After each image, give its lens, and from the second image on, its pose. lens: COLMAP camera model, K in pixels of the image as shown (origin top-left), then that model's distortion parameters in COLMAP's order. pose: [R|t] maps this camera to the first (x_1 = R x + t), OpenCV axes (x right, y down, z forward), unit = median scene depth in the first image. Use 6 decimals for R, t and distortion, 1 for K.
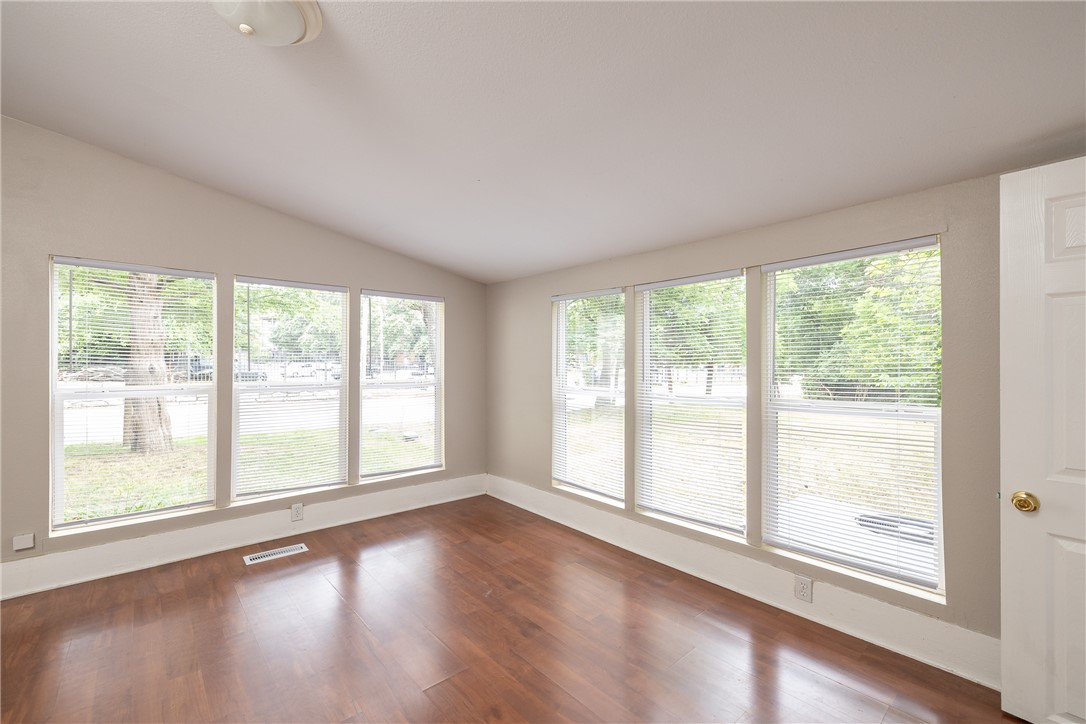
lens RADIAL K [[462.1, 0, 547.2], [0, 462.1, 359.2], [0, 0, 1]] dist [-0.000326, 0.001199]
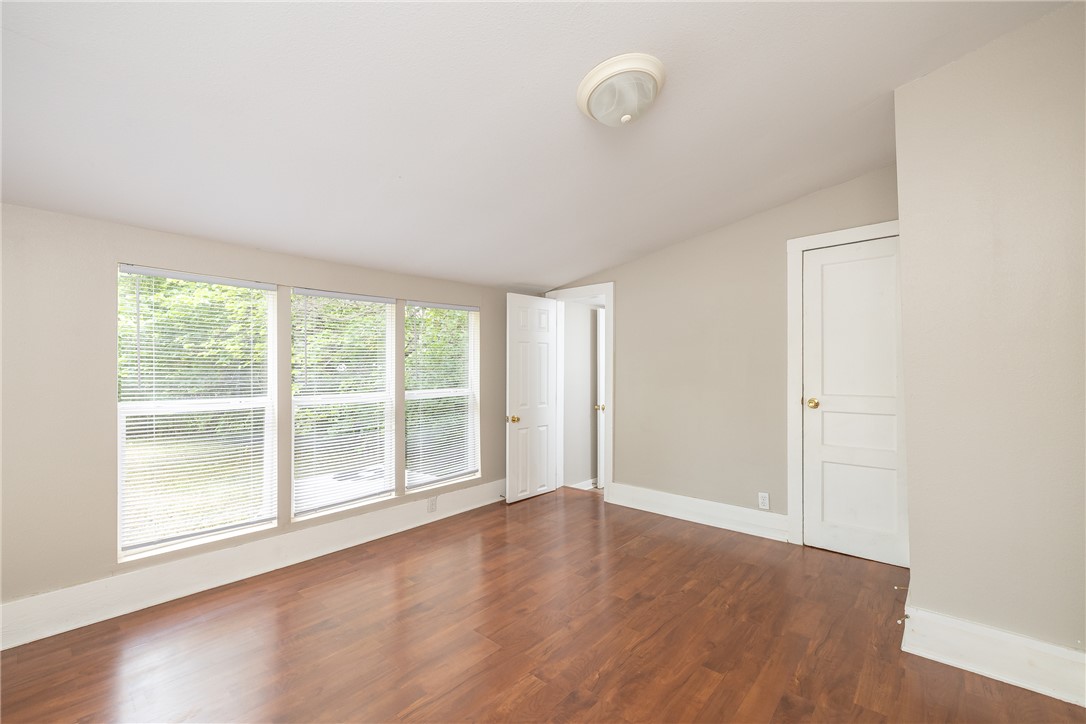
lens RADIAL K [[462.1, 0, 539.2], [0, 462.1, 365.6], [0, 0, 1]] dist [-0.000326, 0.001199]
pose [[-0.111735, 0.002537, 0.993735, -0.742740], [-0.001448, 0.999995, -0.002716, 0.003097], [-0.993737, -0.001742, -0.111731, 0.532055]]
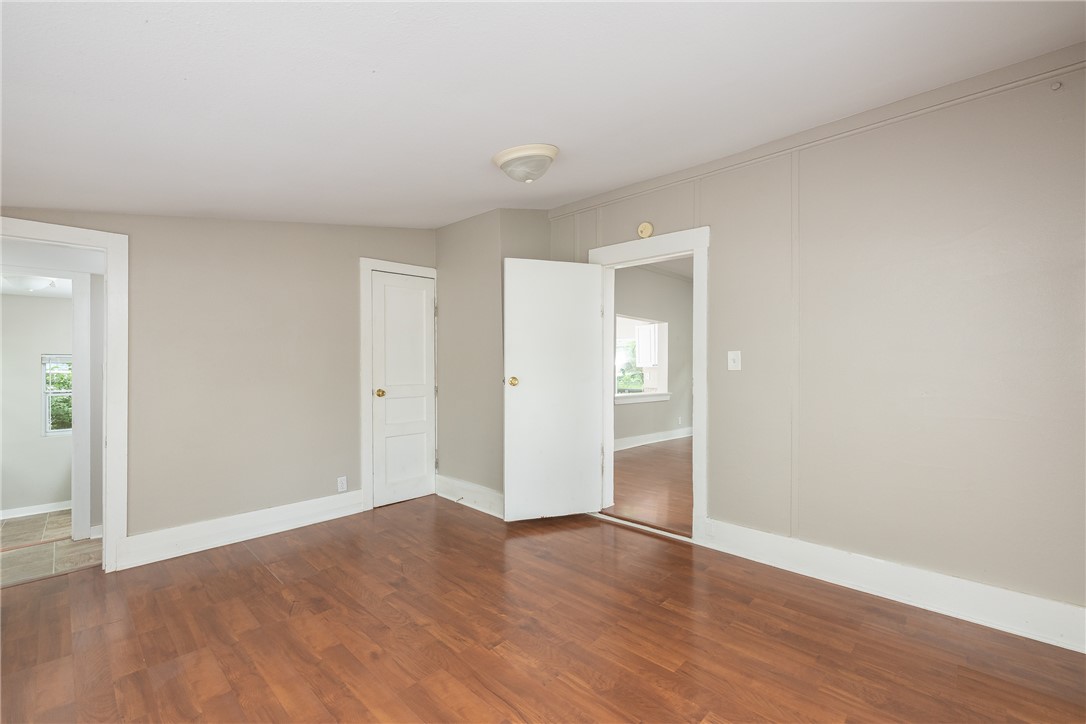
lens RADIAL K [[462.1, 0, 545.5], [0, 462.1, 366.3], [0, 0, 1]] dist [-0.000326, 0.001199]
pose [[-0.996323, -0.001411, -0.085667, -0.214057], [-0.001261, 0.999998, -0.001803, 0.009275], [0.085669, -0.001688, -0.996322, 1.070621]]
